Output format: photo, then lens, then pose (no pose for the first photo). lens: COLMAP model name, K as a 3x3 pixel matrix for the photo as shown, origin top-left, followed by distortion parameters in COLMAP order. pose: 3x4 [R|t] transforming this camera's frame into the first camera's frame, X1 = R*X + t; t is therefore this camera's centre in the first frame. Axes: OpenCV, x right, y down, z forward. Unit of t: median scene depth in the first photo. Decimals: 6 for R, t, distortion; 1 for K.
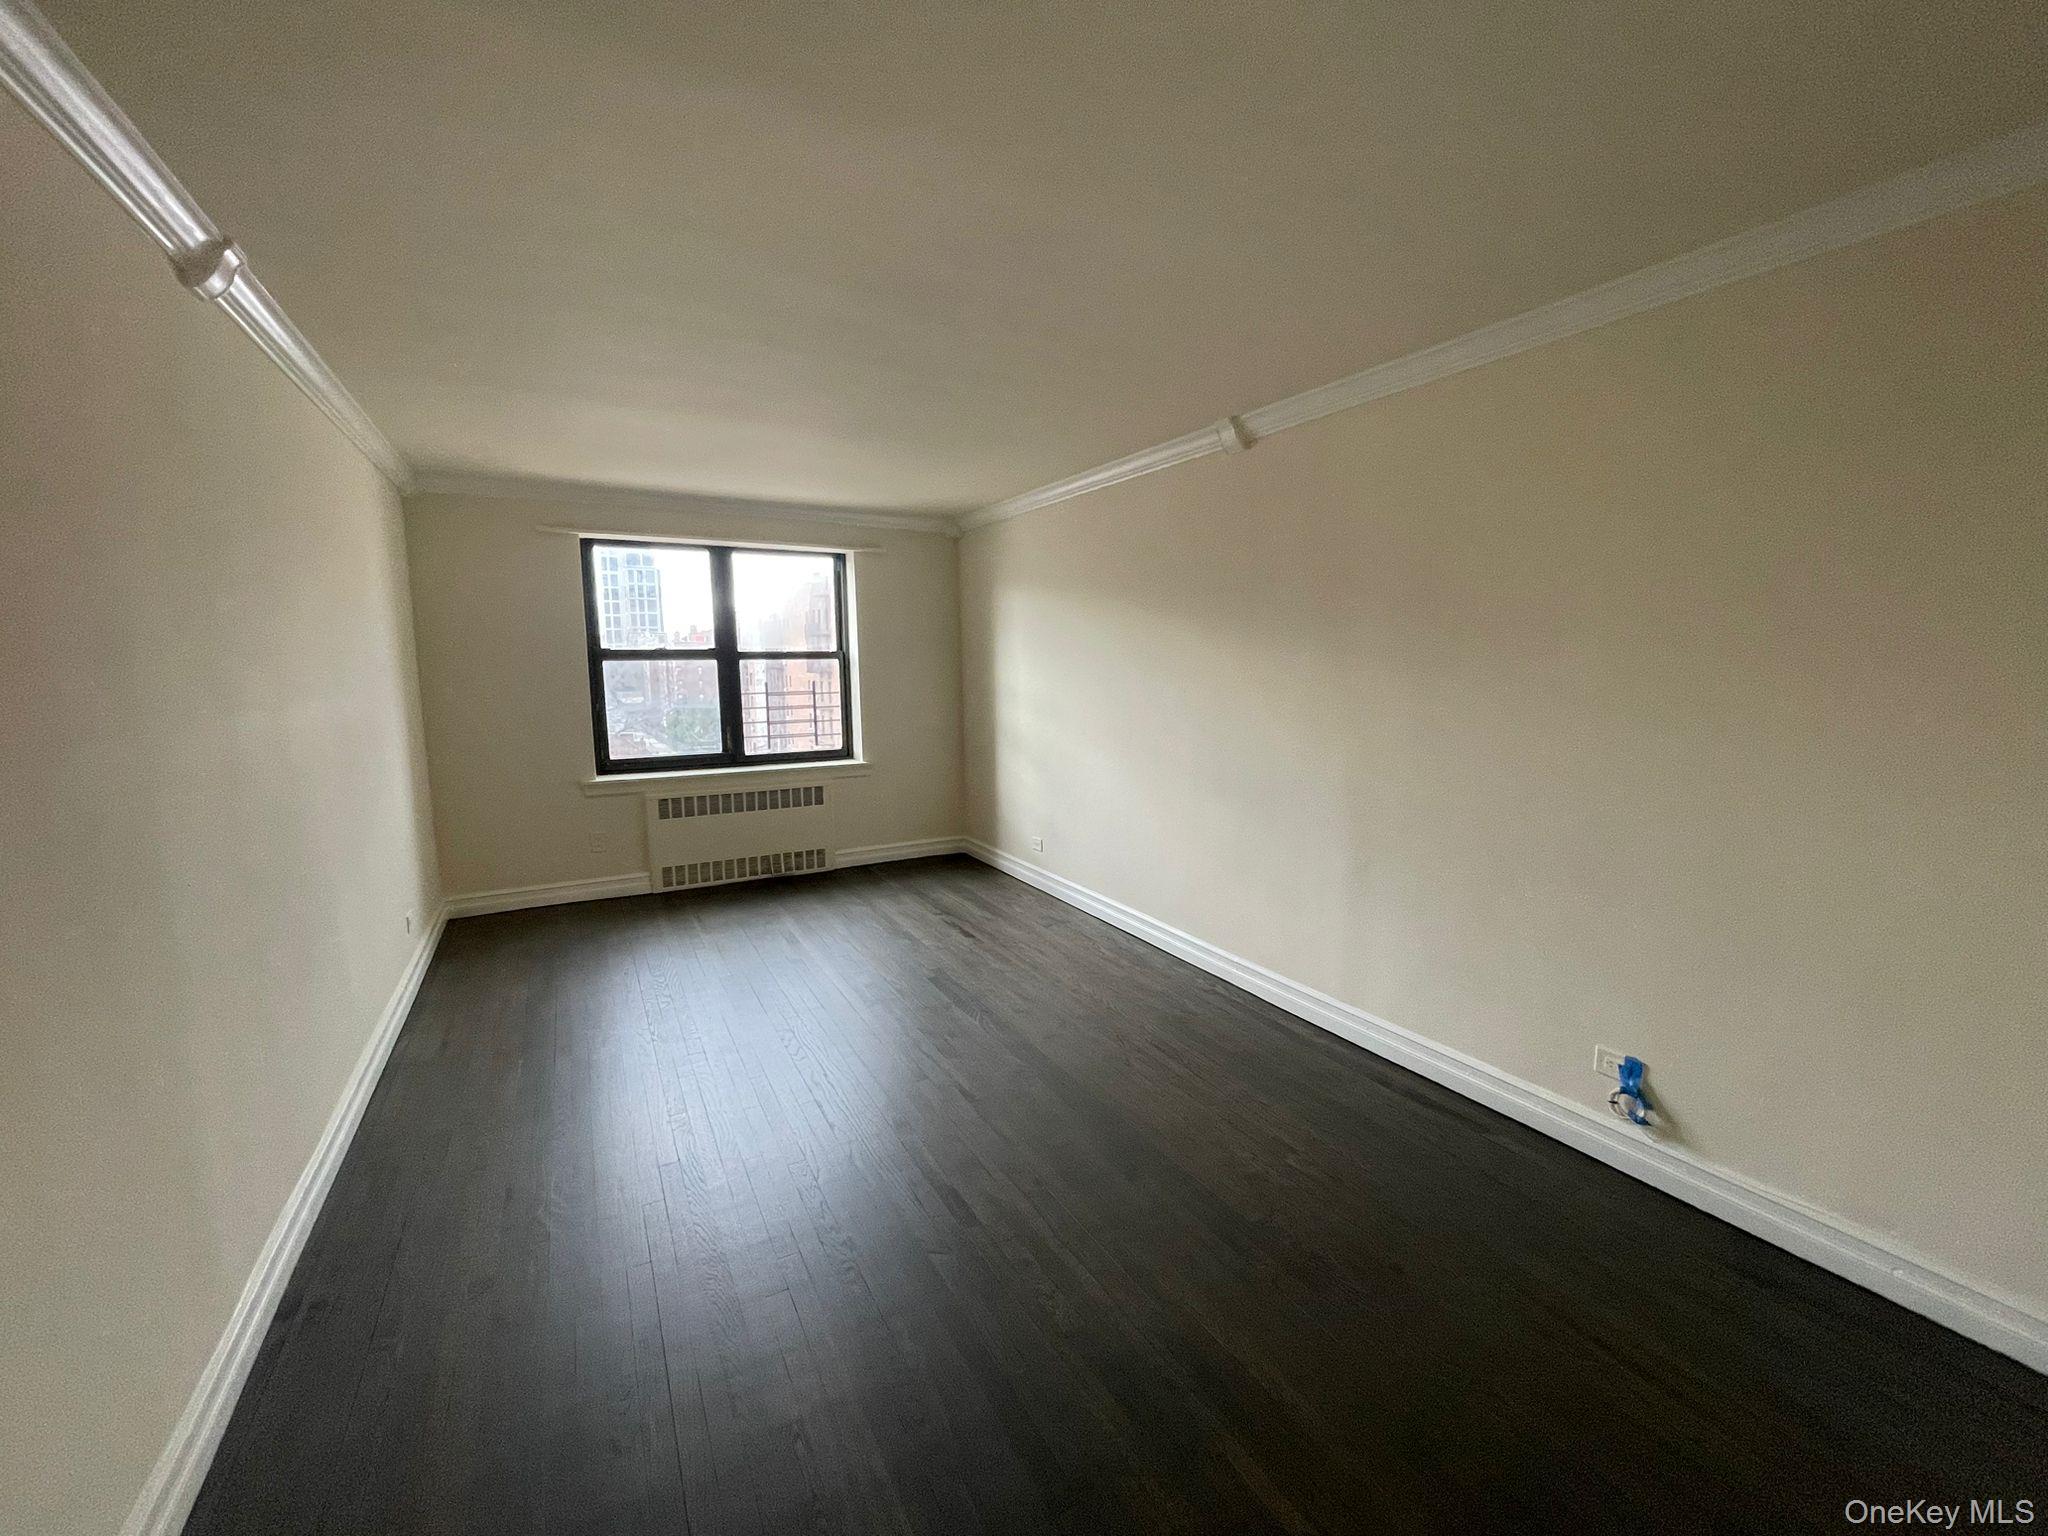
lens RADIAL K [[830.7, 0, 1029.3], [0, 830.7, 764.1], [0, 0, 1]] dist [-0.003753, 0.000239]
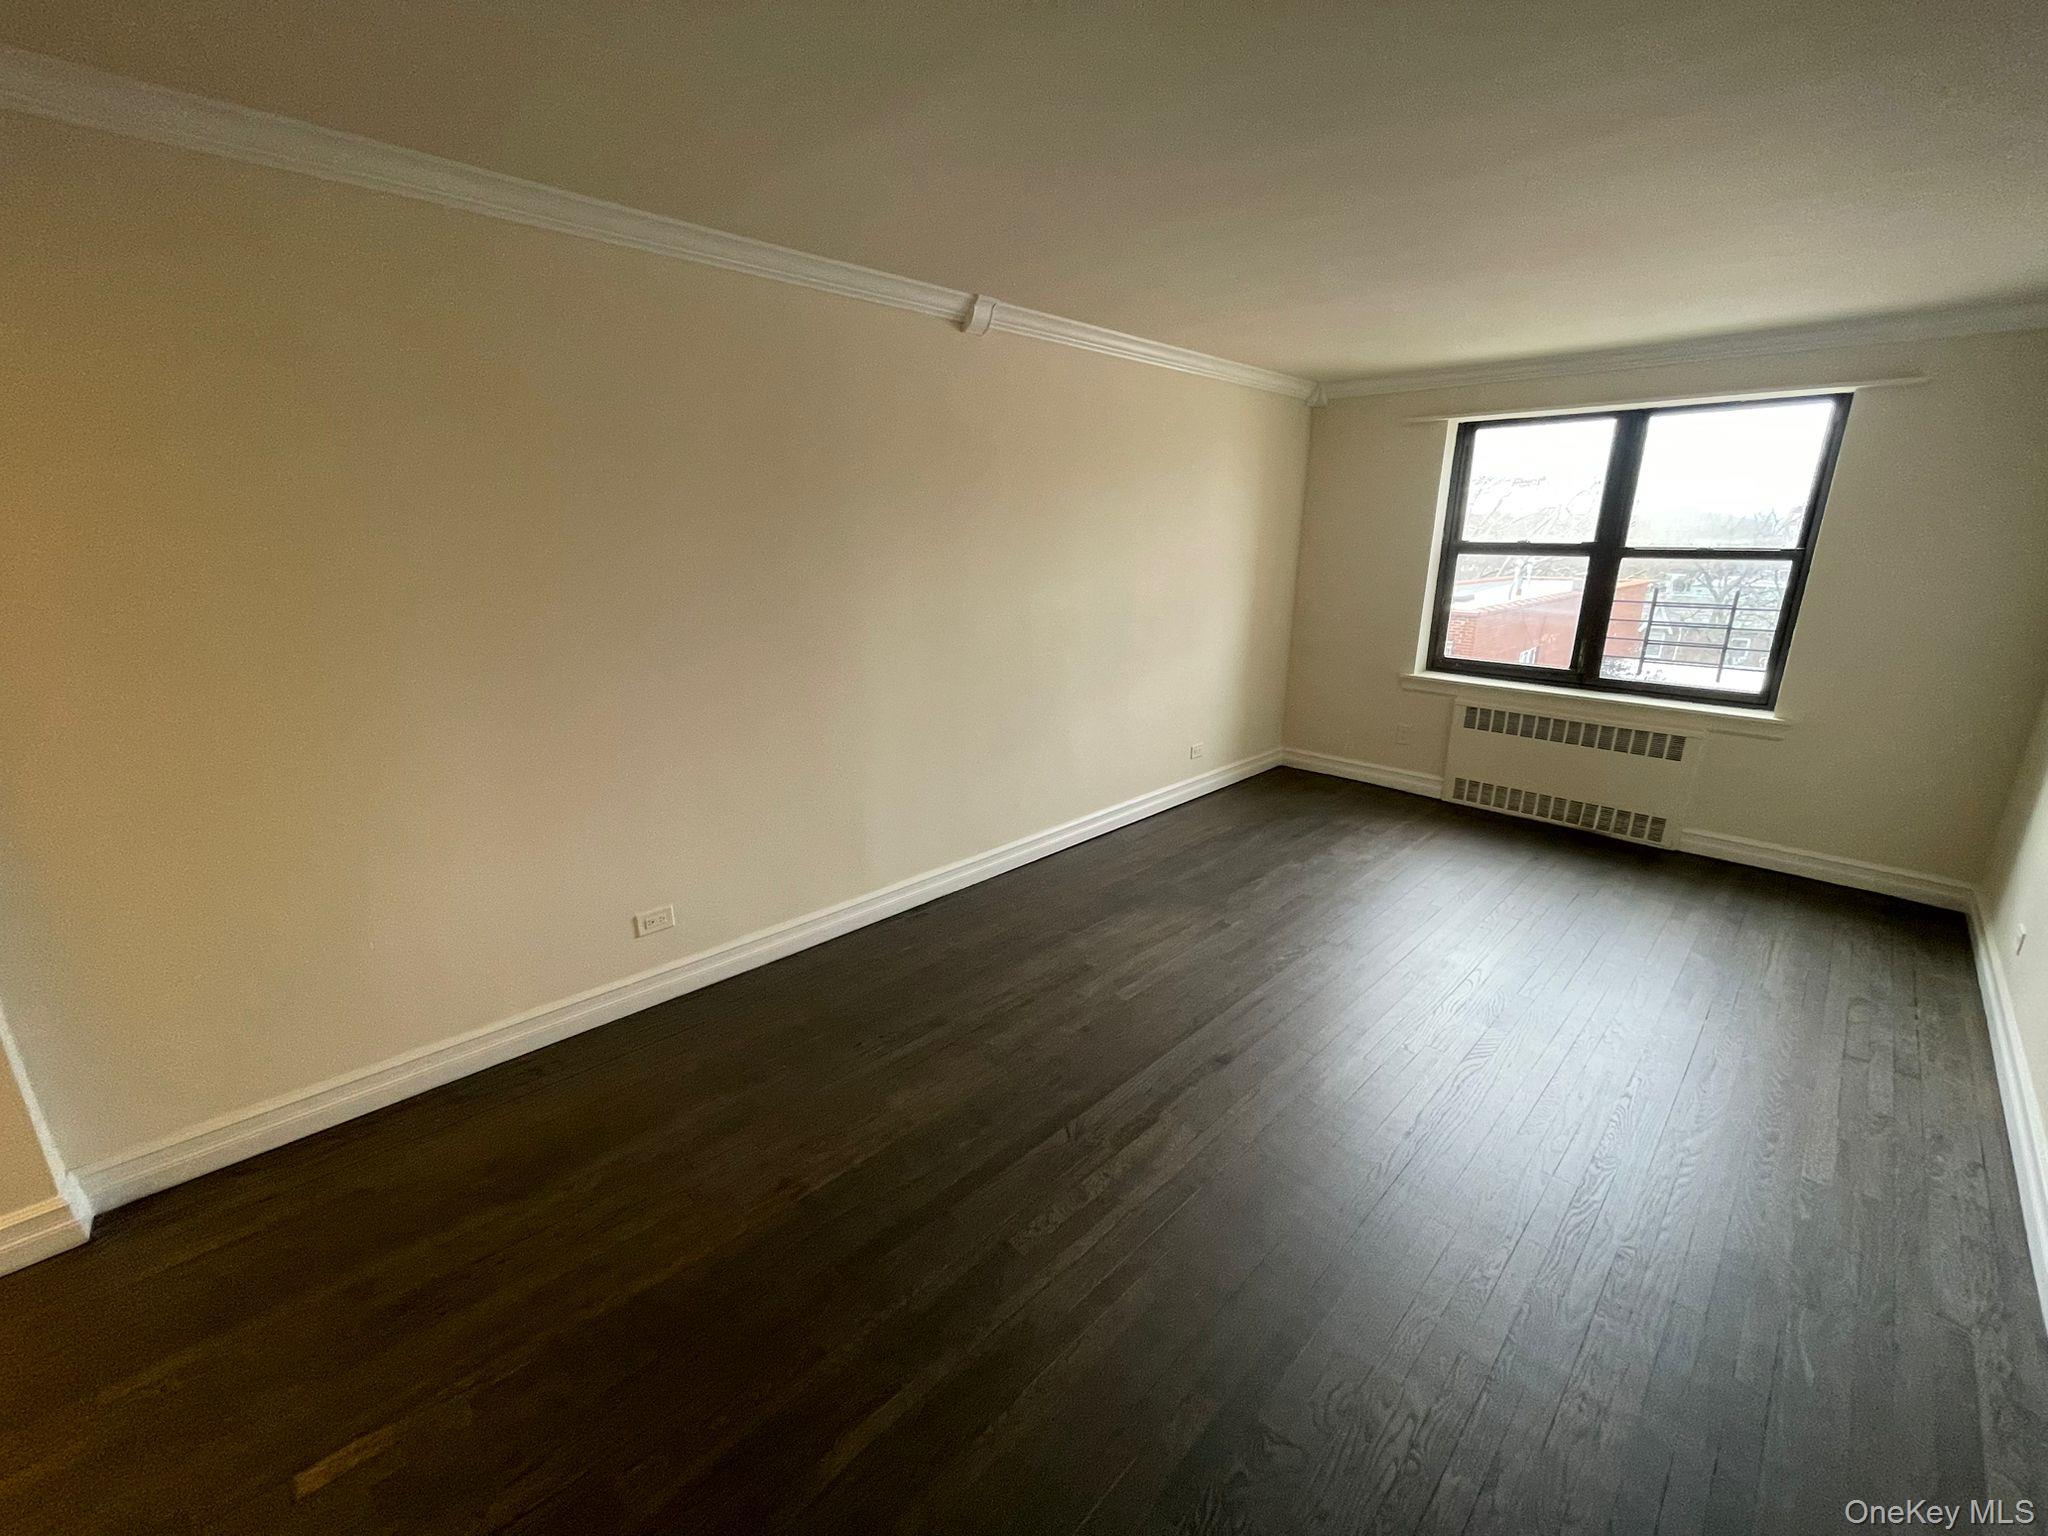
lens RADIAL K [[830.7, 0, 1015.3], [0, 830.7, 760.4], [0, 0, 1]] dist [-0.003753, 0.000239]
pose [[0.254573, 0.263540, -0.930451, 0.337832], [-0.132182, 0.962603, 0.236481, -0.057140], [0.957977, 0.062787, 0.279888, 0.269078]]
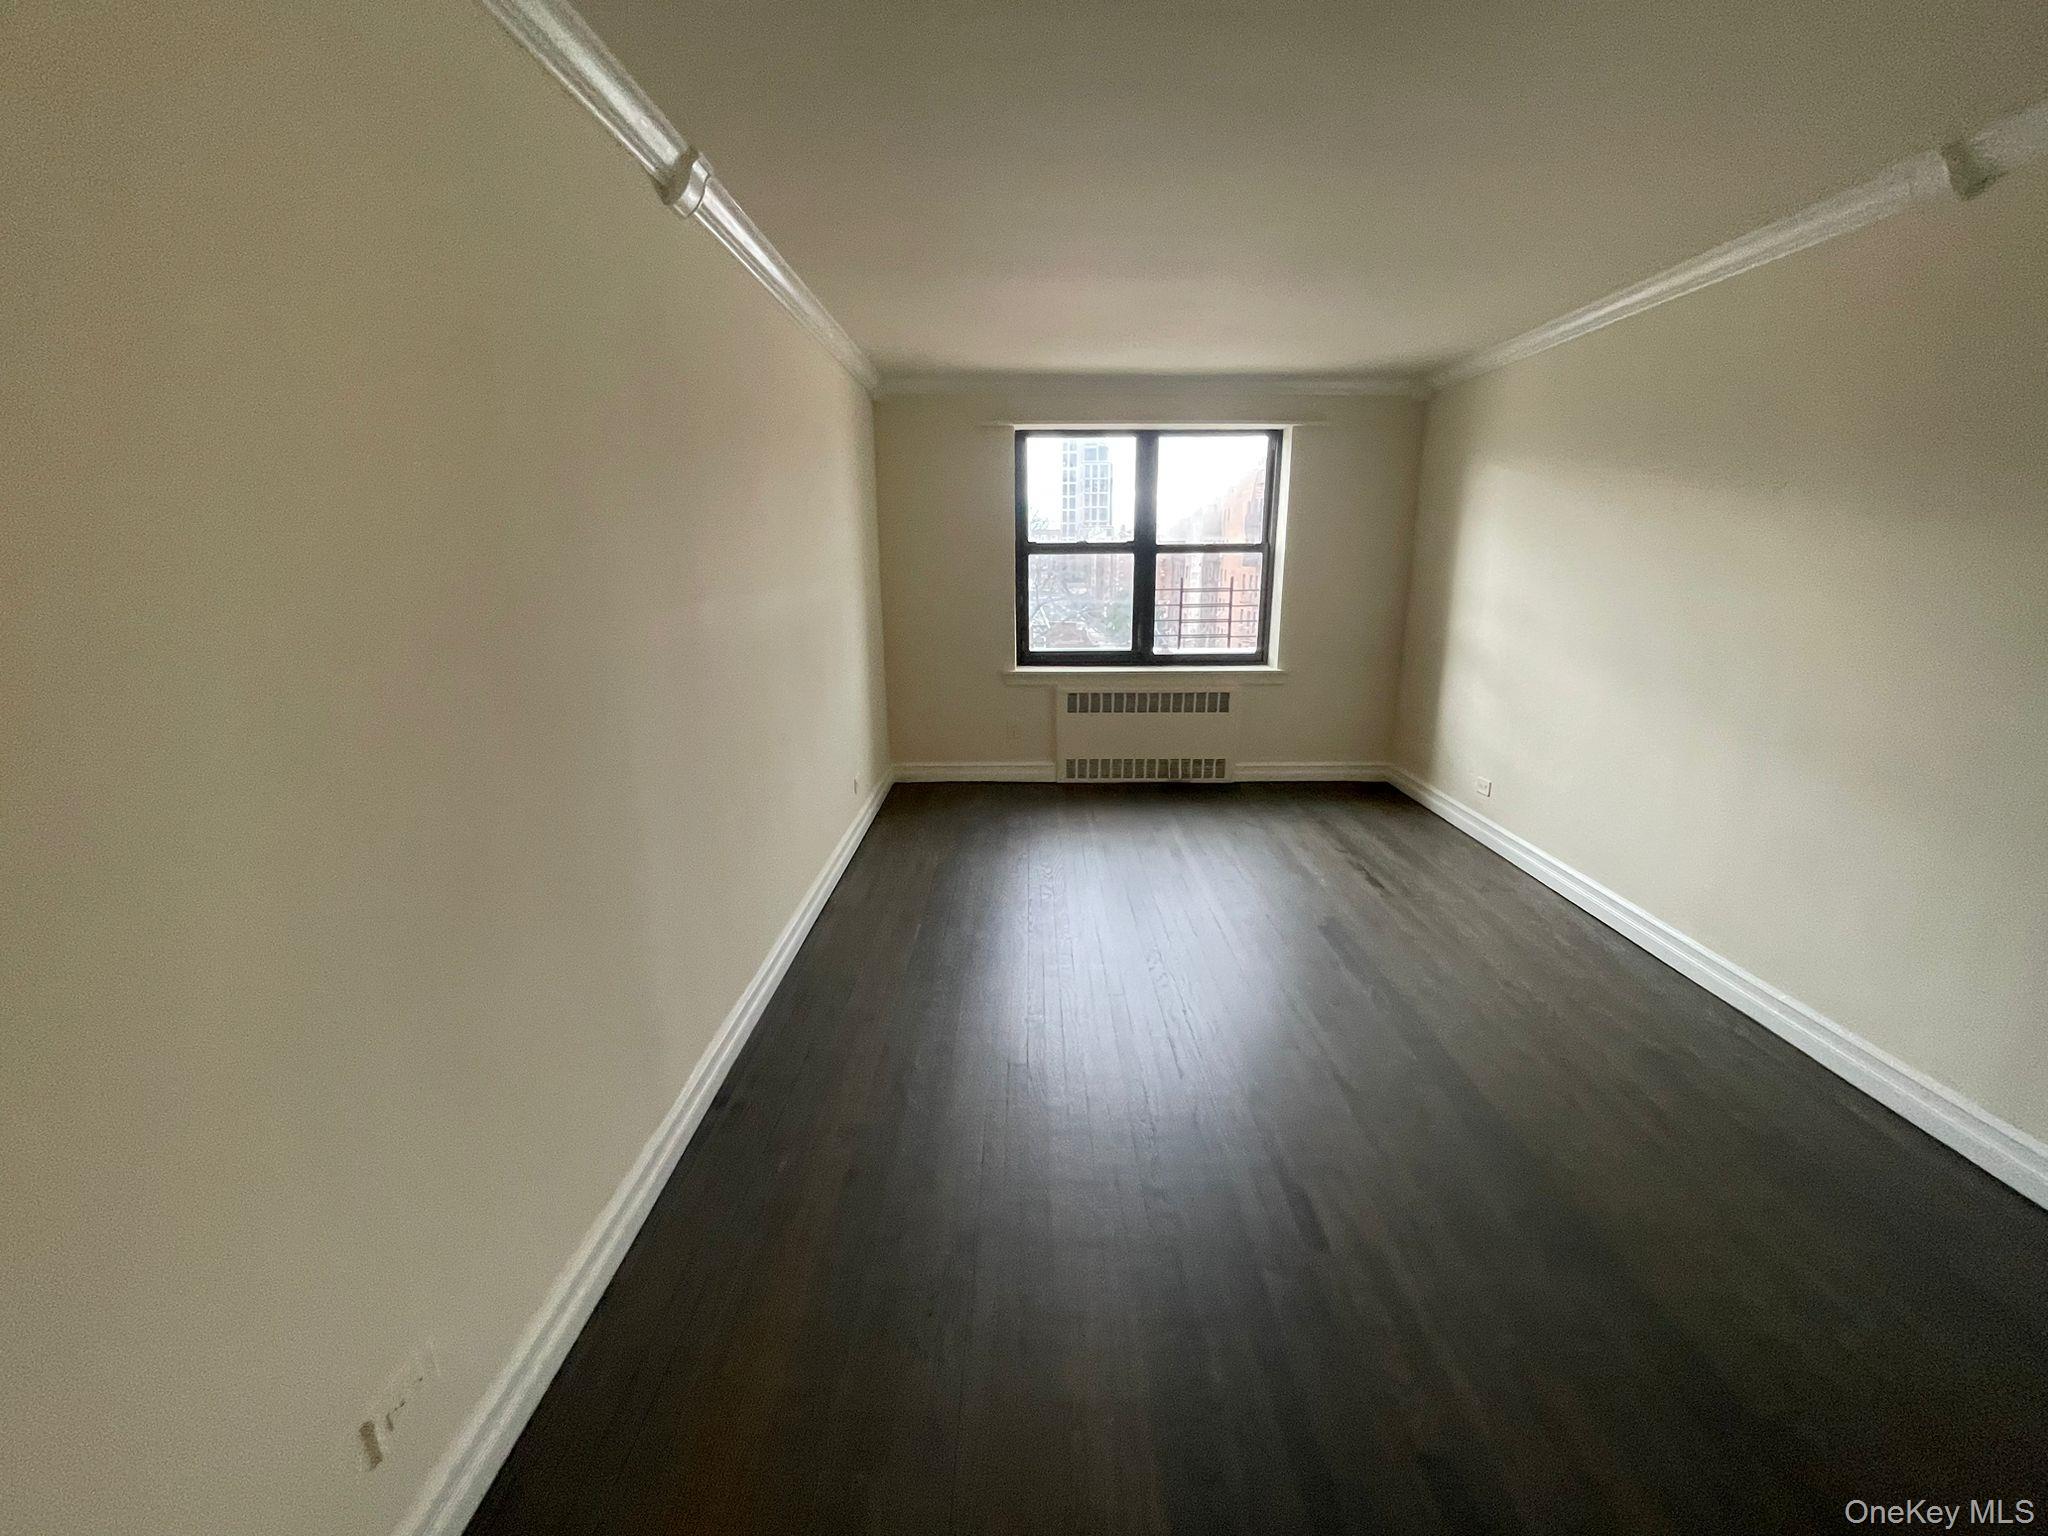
lens RADIAL K [[830.7, 0, 1016.3], [0, 830.7, 766.2], [0, 0, 1]] dist [-0.003753, 0.000239]
pose [[0.866924, 0.125809, -0.482301, 0.003008], [-0.063943, 0.987697, 0.142707, -0.011155], [0.494321, -0.092877, 0.864303, 0.082485]]
